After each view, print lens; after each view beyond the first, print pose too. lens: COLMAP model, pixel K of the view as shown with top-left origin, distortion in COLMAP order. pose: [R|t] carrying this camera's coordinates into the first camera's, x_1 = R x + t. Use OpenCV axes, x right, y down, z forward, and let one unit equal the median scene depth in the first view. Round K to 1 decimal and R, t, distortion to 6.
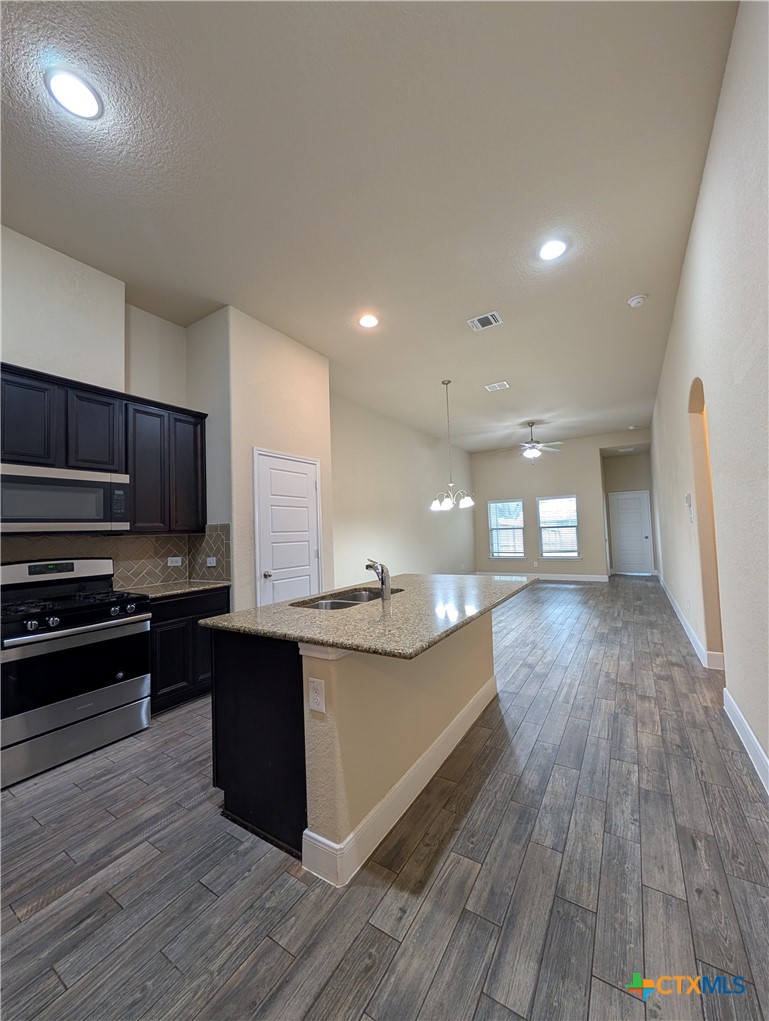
lens RADIAL K [[385.1, 0, 385.6], [0, 385.1, 514.2], [0, 0, 1]] dist [0.000953, -0.000312]
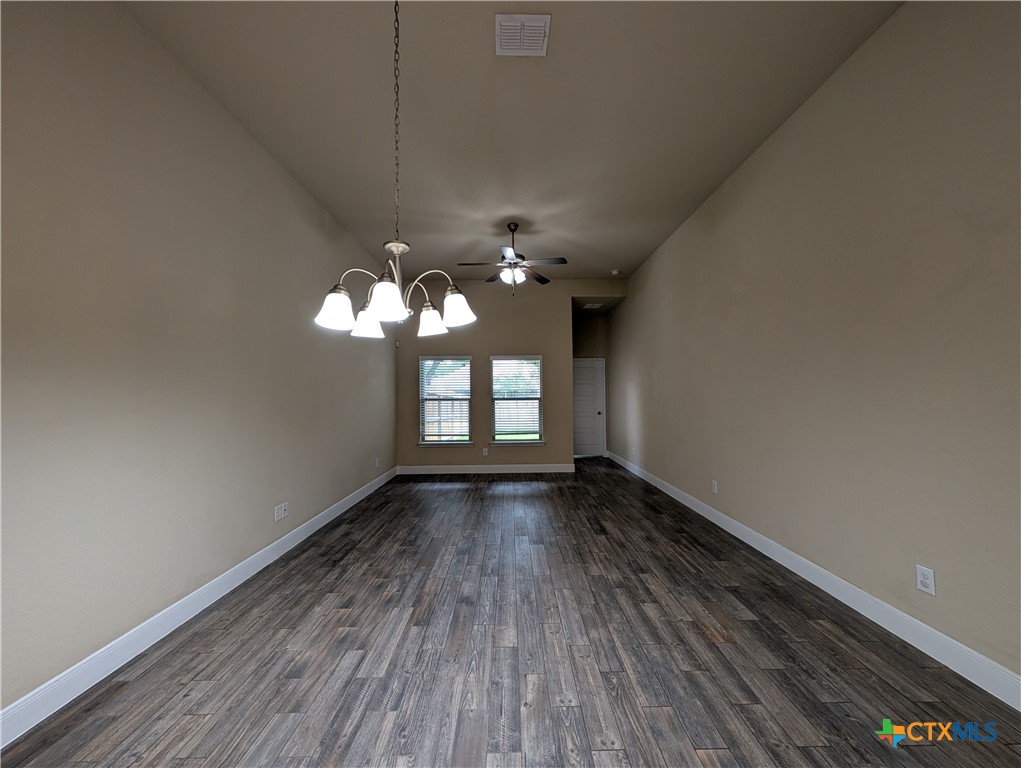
lens RADIAL K [[385.1, 0, 509.9], [0, 385.1, 383.4], [0, 0, 1]] dist [0.000953, -0.000312]
pose [[0.843500, 0.044160, 0.535311, 0.052755], [-0.044277, 0.998939, -0.012638, 0.014384], [-0.535302, -0.013042, 0.844560, 0.409829]]
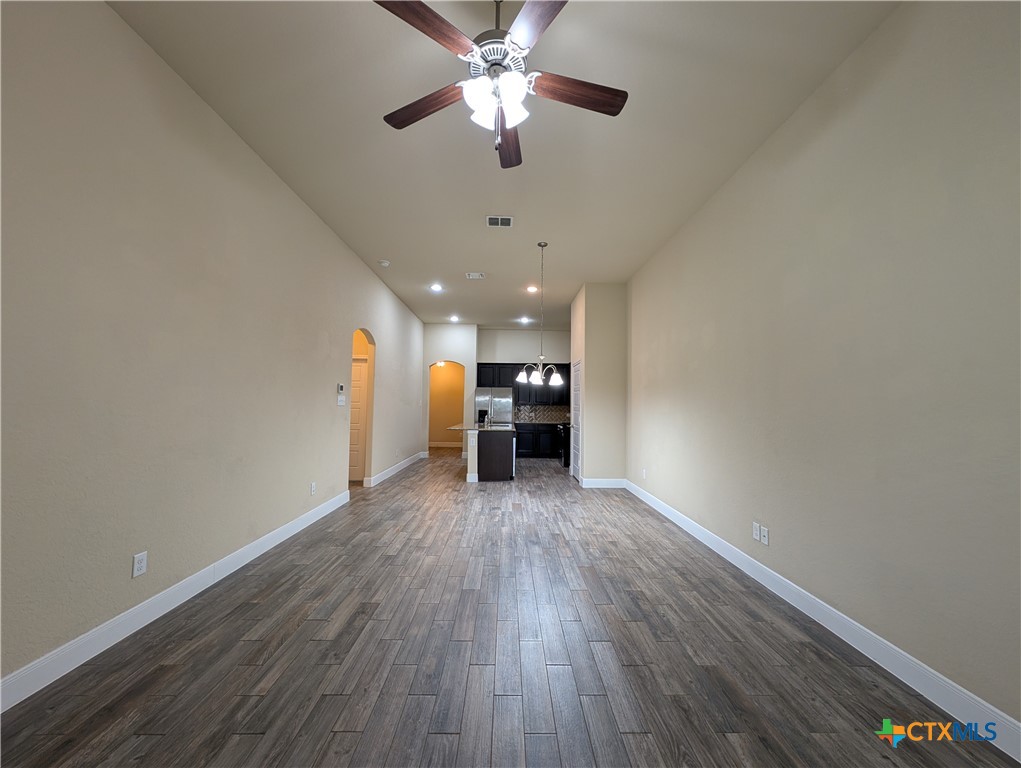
lens RADIAL K [[385.1, 0, 511.7], [0, 385.1, 384.5], [0, 0, 1]] dist [0.000953, -0.000312]
pose [[-0.835373, -0.005911, -0.549652, 0.420113], [0.041892, 0.996350, -0.074382, 0.029673], [0.548085, -0.085163, -0.832076, 0.988311]]
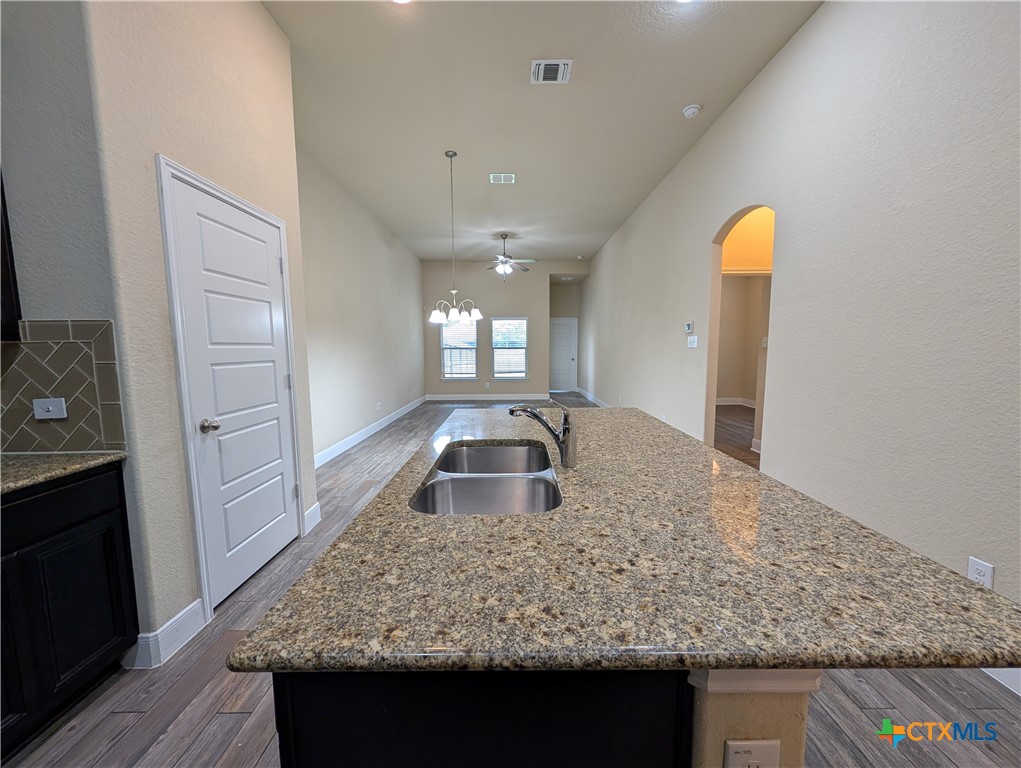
lens RADIAL K [[385.1, 0, 512.7], [0, 385.1, 386.2], [0, 0, 1]] dist [0.000953, -0.000312]
pose [[0.843858, -0.024350, 0.536014, -0.092867], [-0.049419, 0.991196, 0.122830, 0.007862], [-0.534286, -0.130141, 0.835226, 0.138709]]
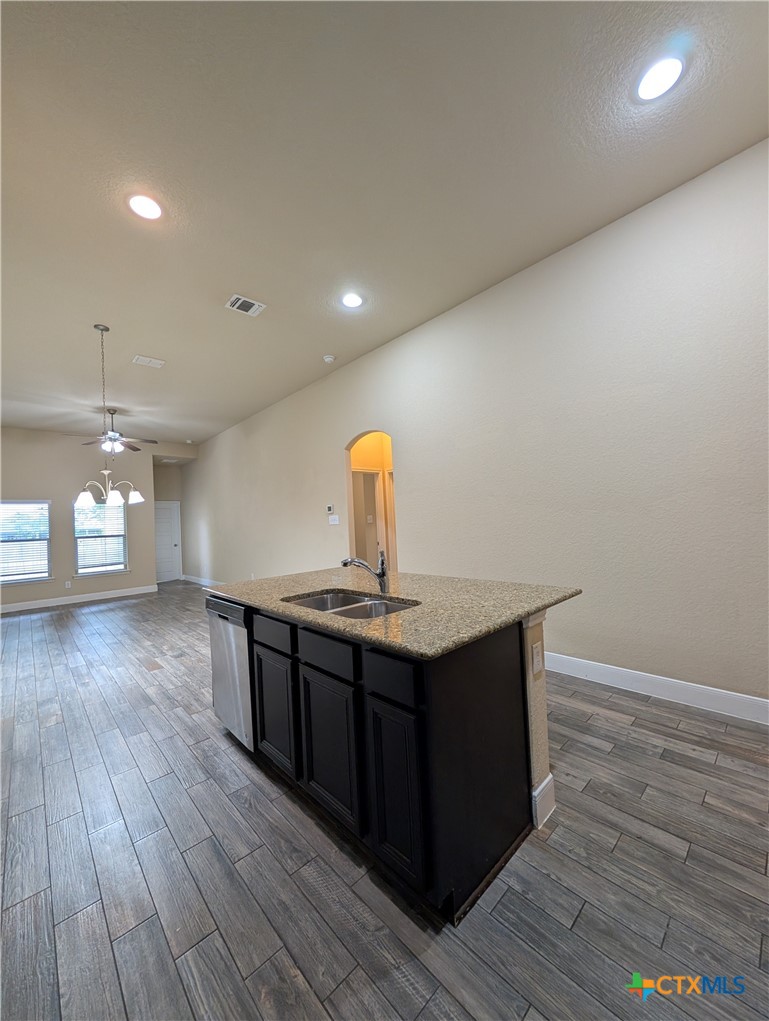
lens RADIAL K [[385.1, 0, 383.8], [0, 385.1, 513.5], [0, 0, 1]] dist [0.000953, -0.000312]
pose [[0.252065, 0.043062, 0.966752, -0.224045], [-0.004493, 0.999051, -0.043329, 0.016817], [-0.967700, 0.006578, 0.252019, 0.185550]]
